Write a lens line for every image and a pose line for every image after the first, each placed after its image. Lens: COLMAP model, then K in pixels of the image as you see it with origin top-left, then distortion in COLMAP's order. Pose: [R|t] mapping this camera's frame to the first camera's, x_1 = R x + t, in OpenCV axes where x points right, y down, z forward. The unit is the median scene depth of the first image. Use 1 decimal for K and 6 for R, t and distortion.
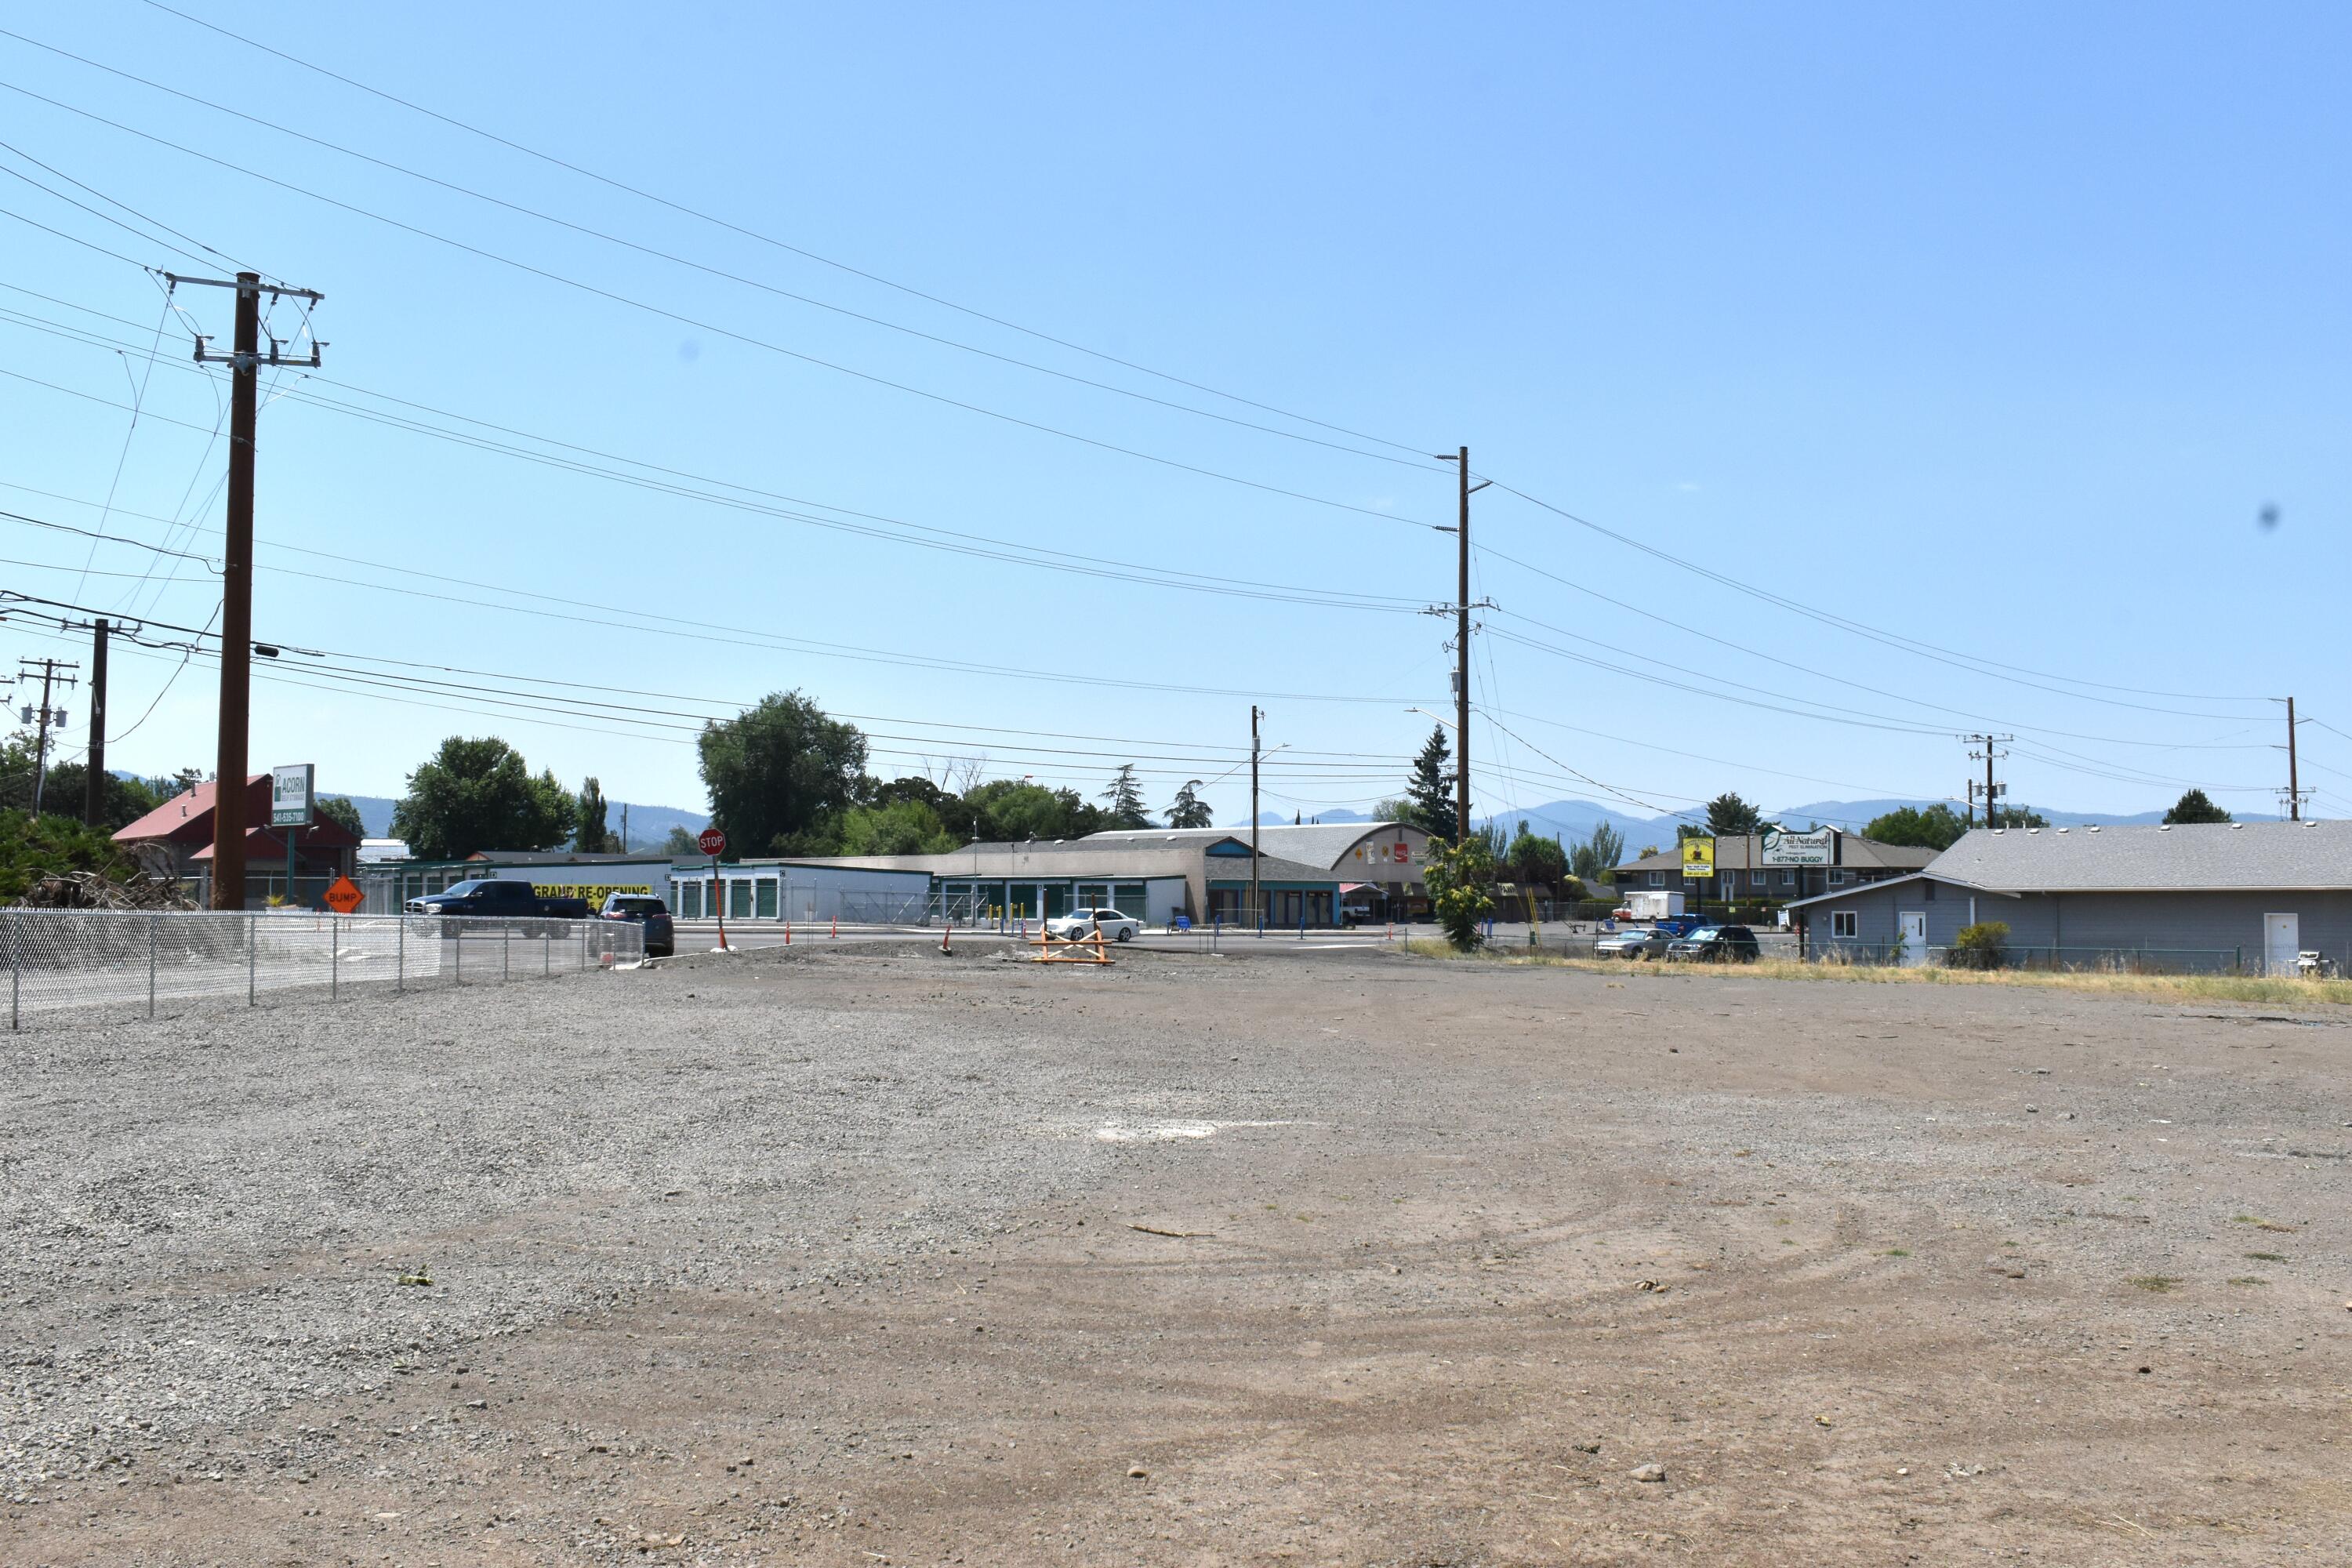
lens RADIAL K [[2260.7, 0, 1176.0], [0, 2260.7, 784.0], [0, 0, 1]] dist [-0.034044, 0.005306]
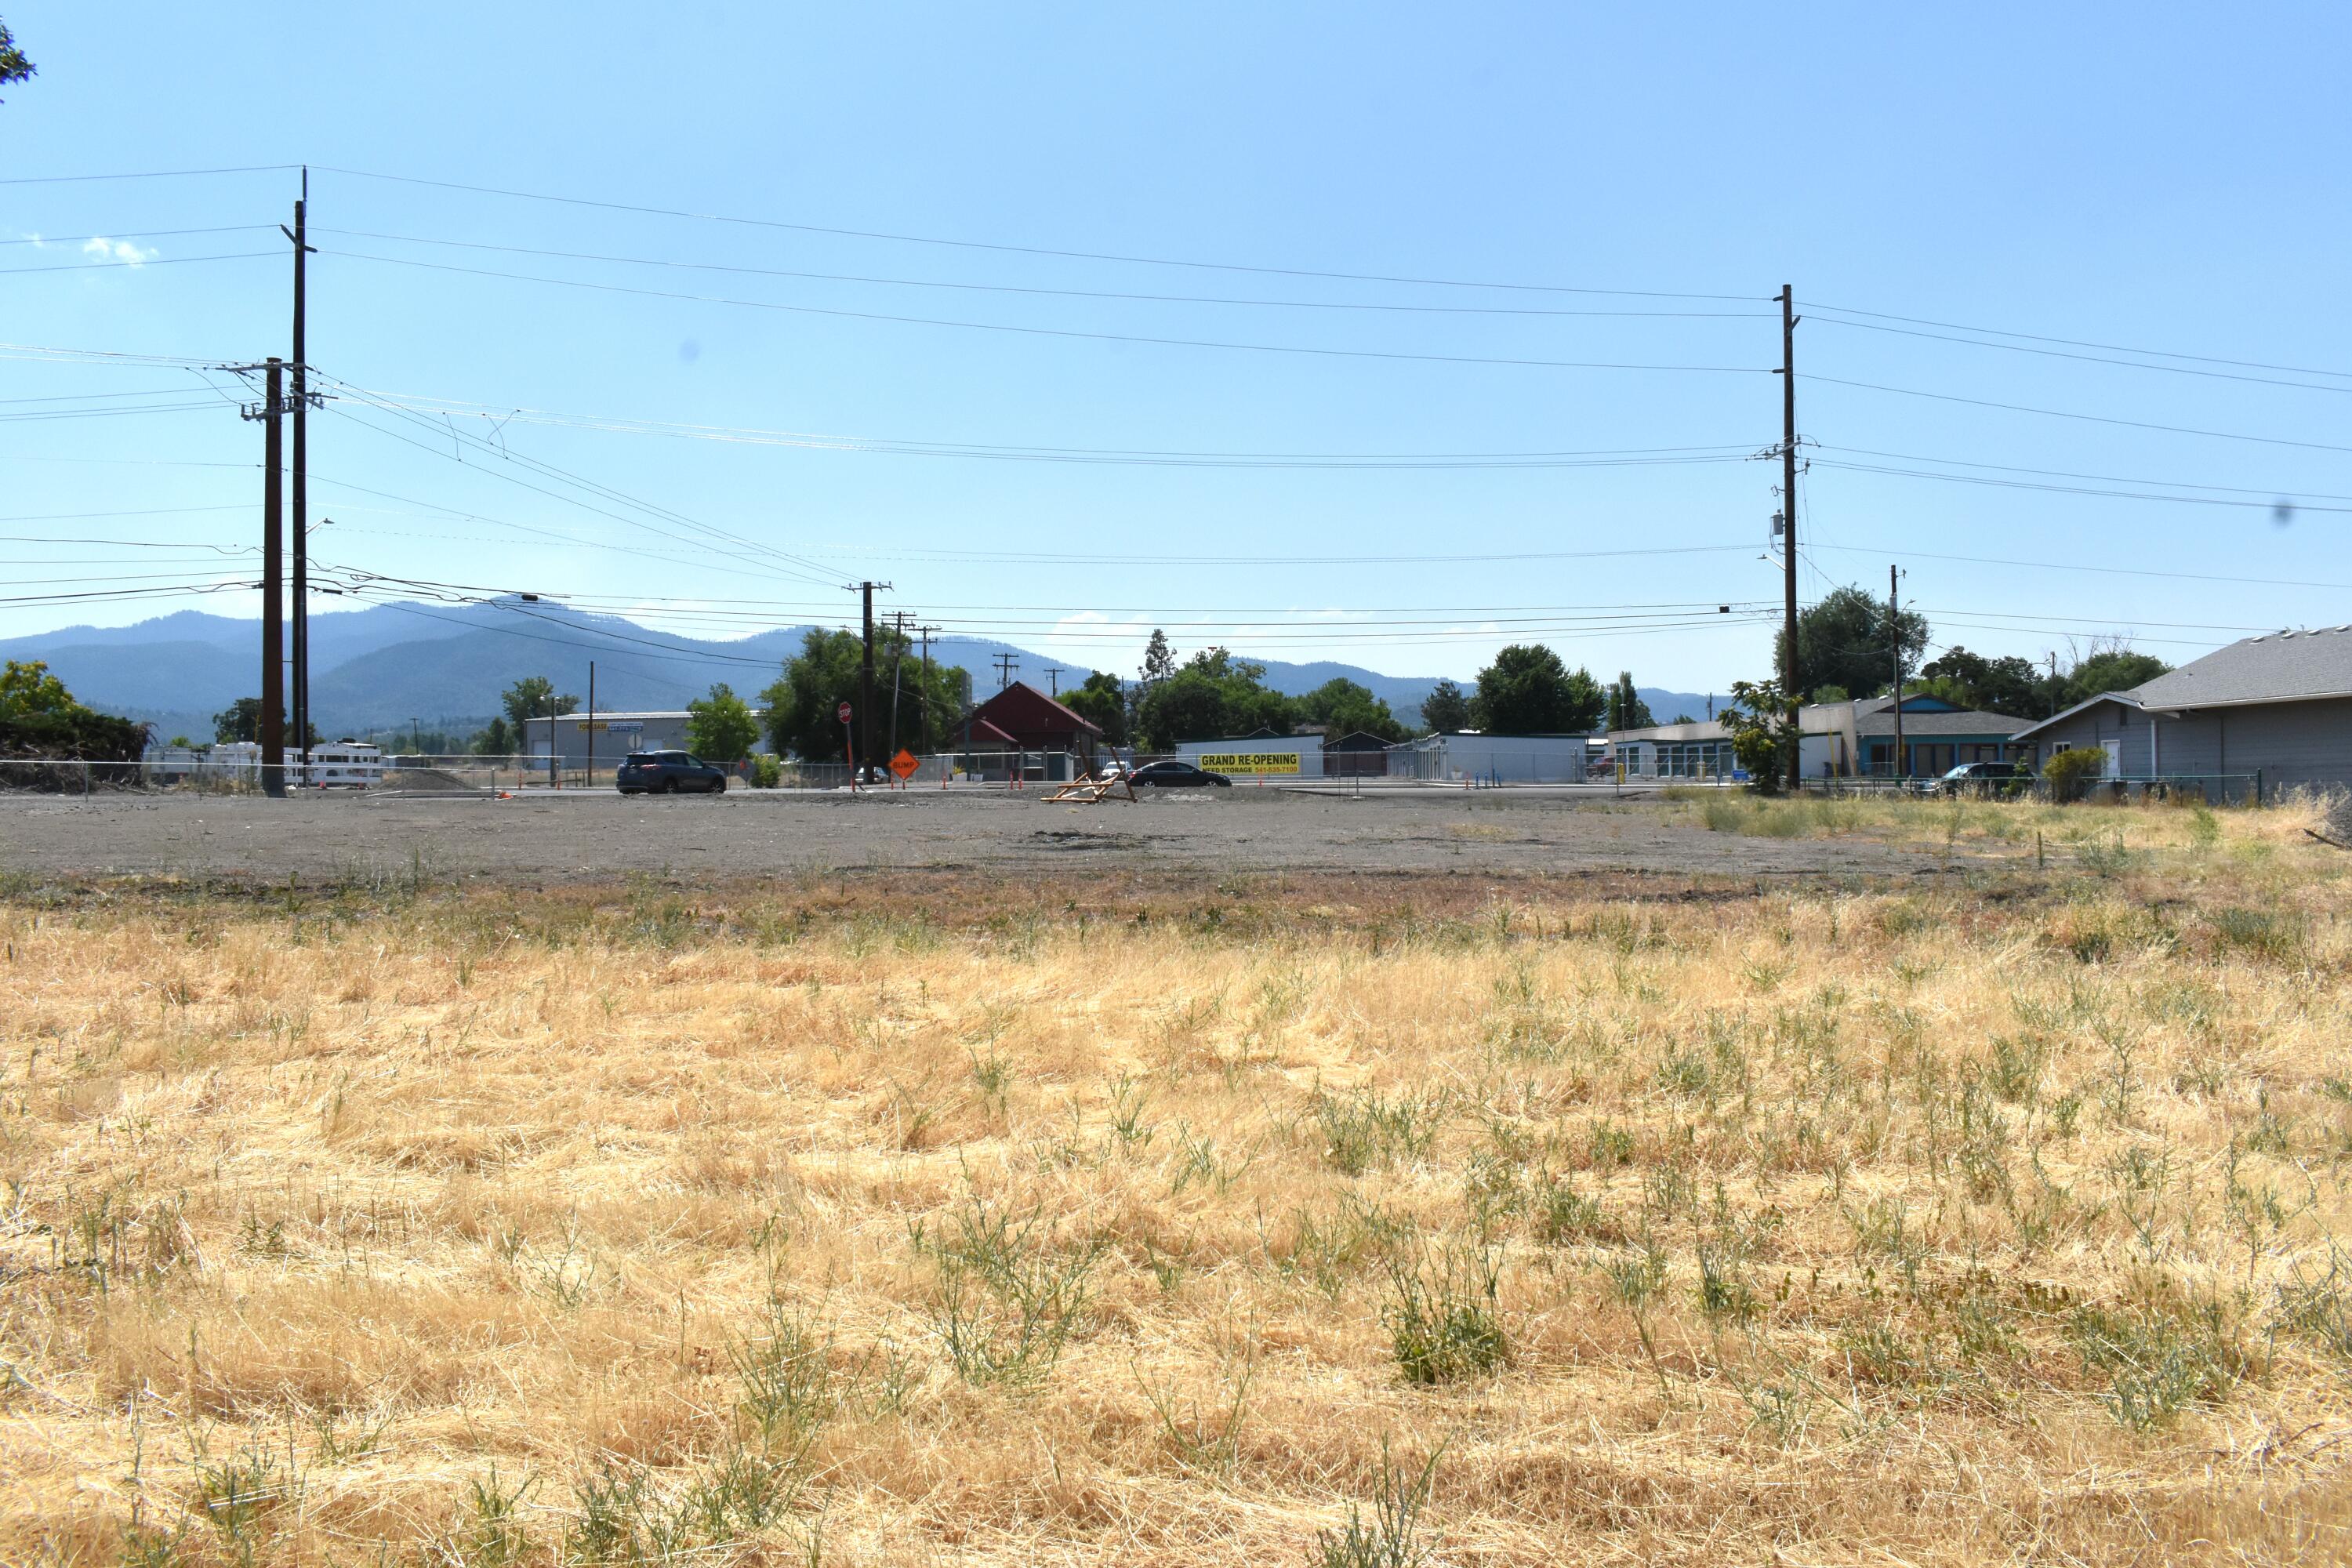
lens RADIAL K [[1800.2, 0, 1179.0], [0, 1800.2, 785.6], [0, 0, 1]] dist [-0.024647, 0.012236]
pose [[0.762431, -0.015640, -0.646880, 0.305565], [0.050382, 0.998108, 0.035250, 0.019975], [0.645105, -0.059467, 0.761776, 0.157137]]
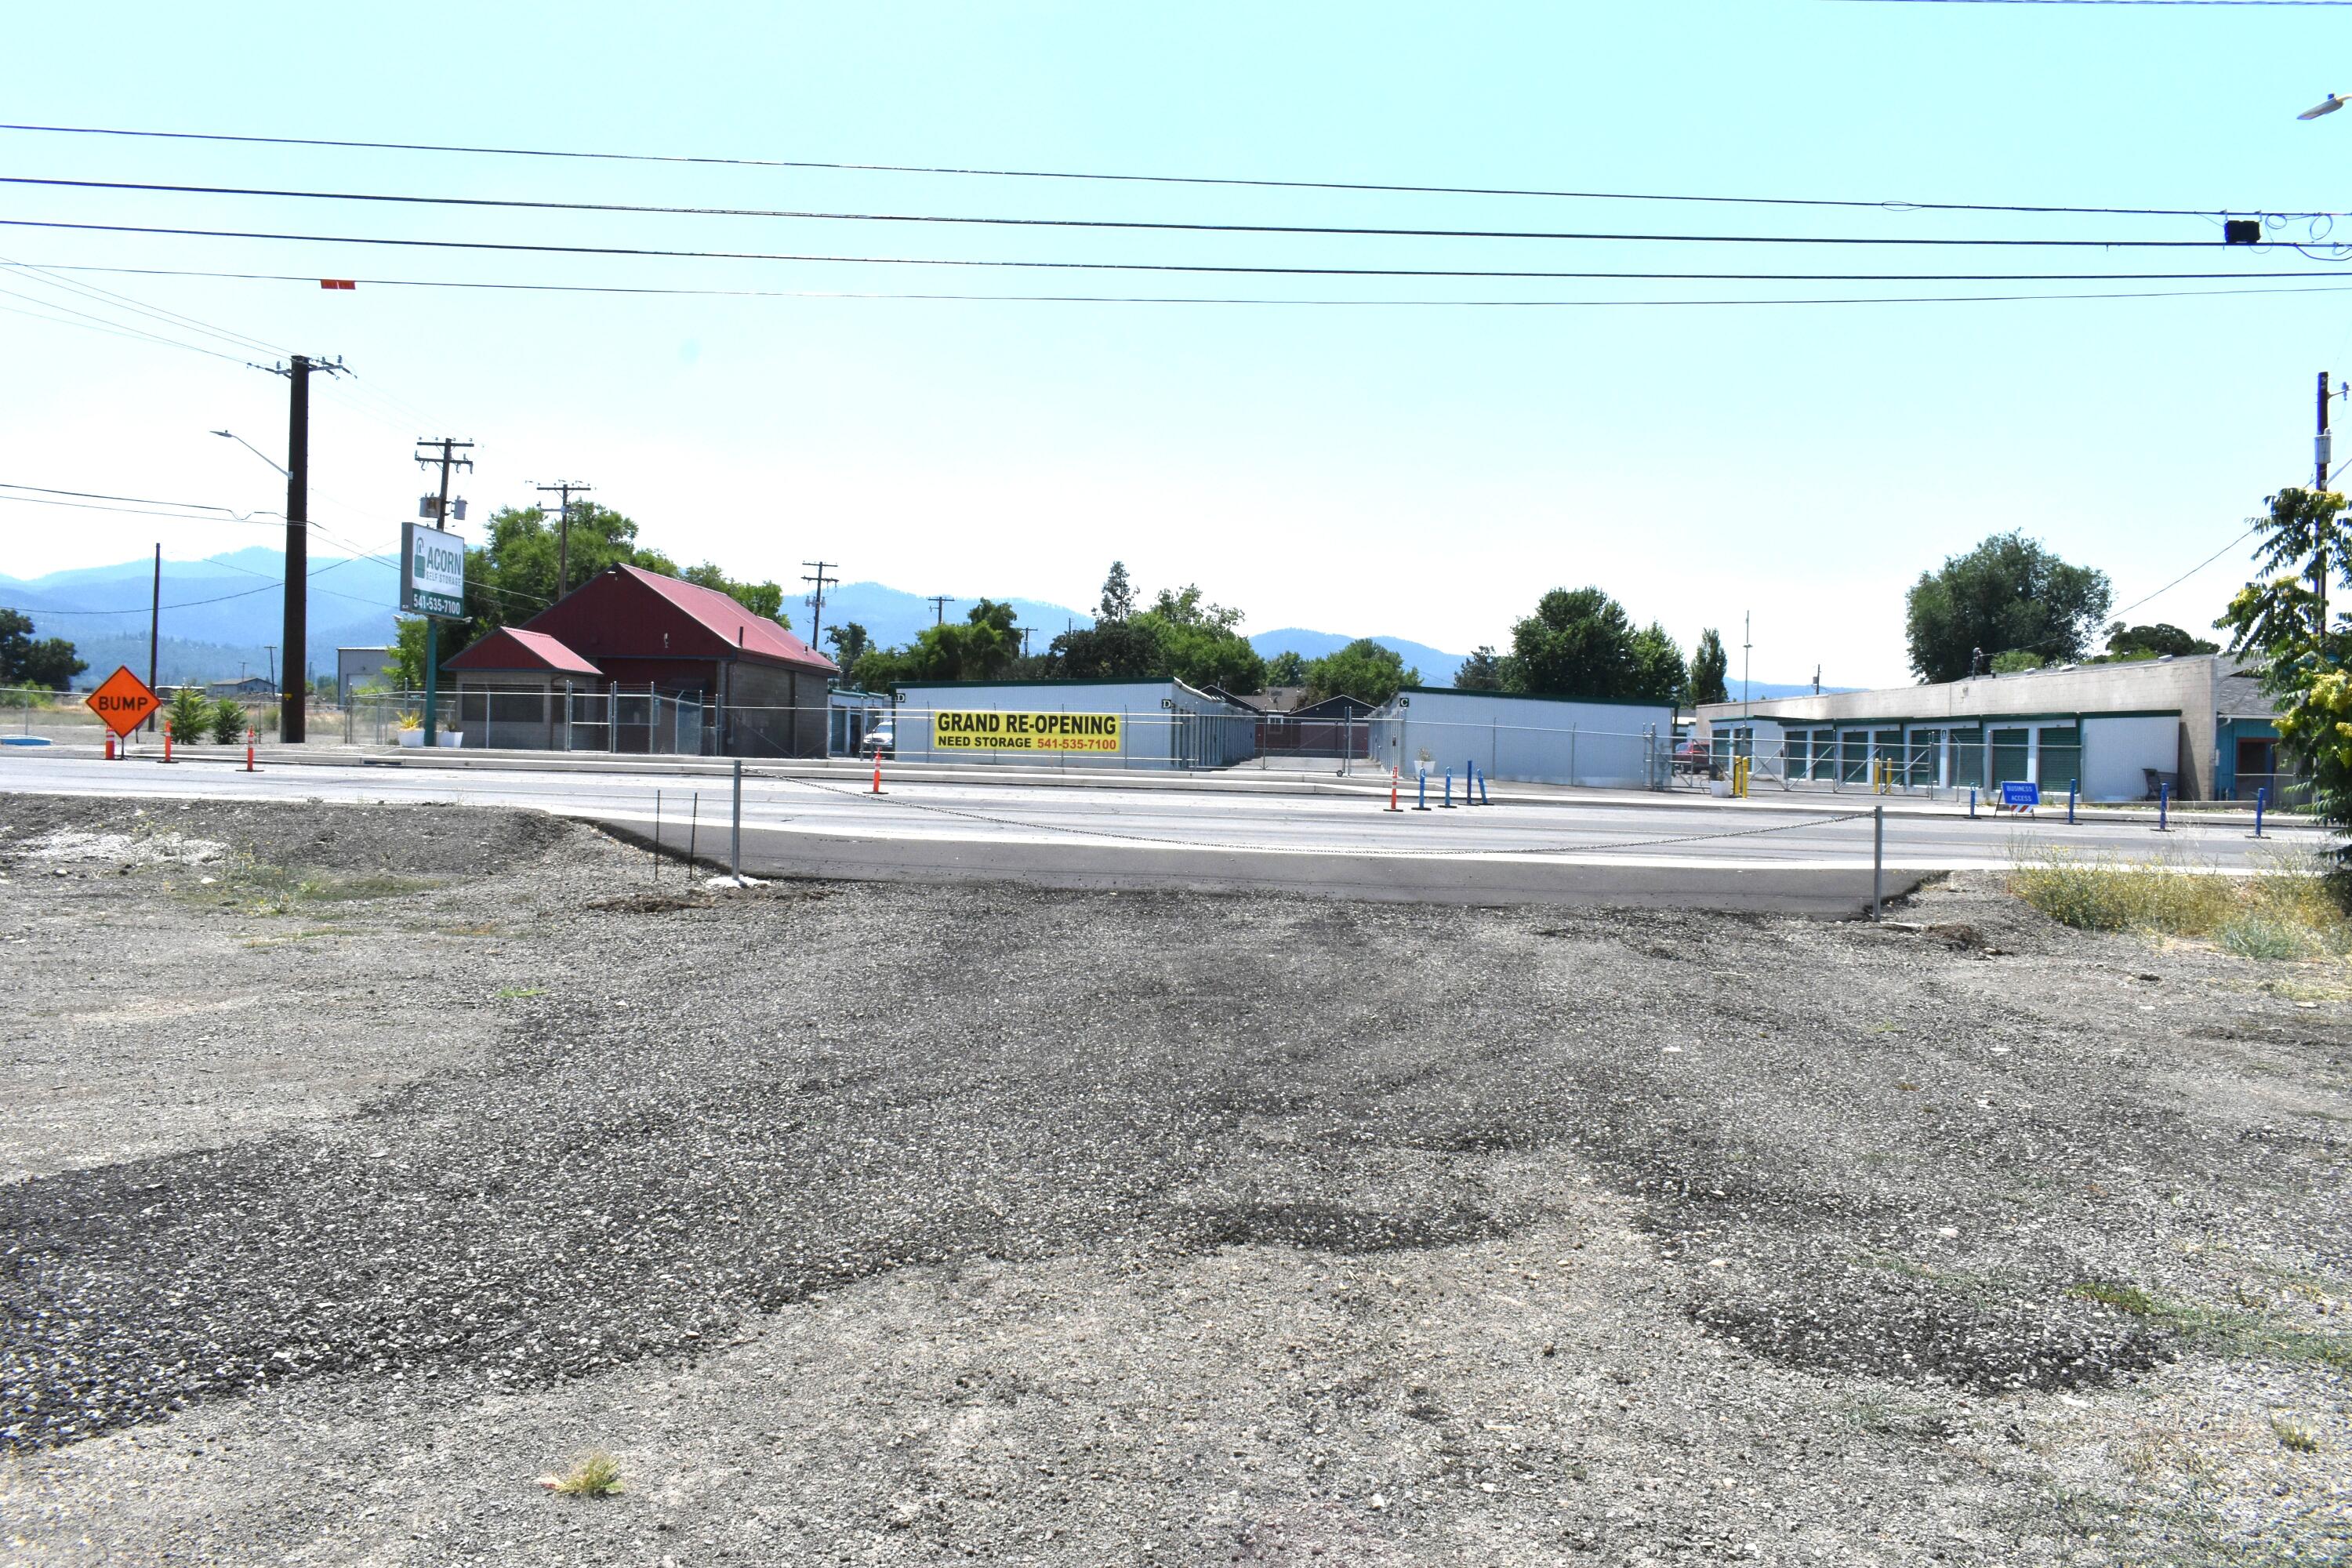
lens RADIAL K [[1800.2, 0, 1179.0], [0, 1800.2, 785.6], [0, 0, 1]] dist [-0.024647, 0.012236]
pose [[0.742614, 0.023379, -0.669311, 0.110796], [0.014984, 0.998560, 0.051504, 0.032261], [0.669552, -0.048277, 0.741195, 0.516005]]
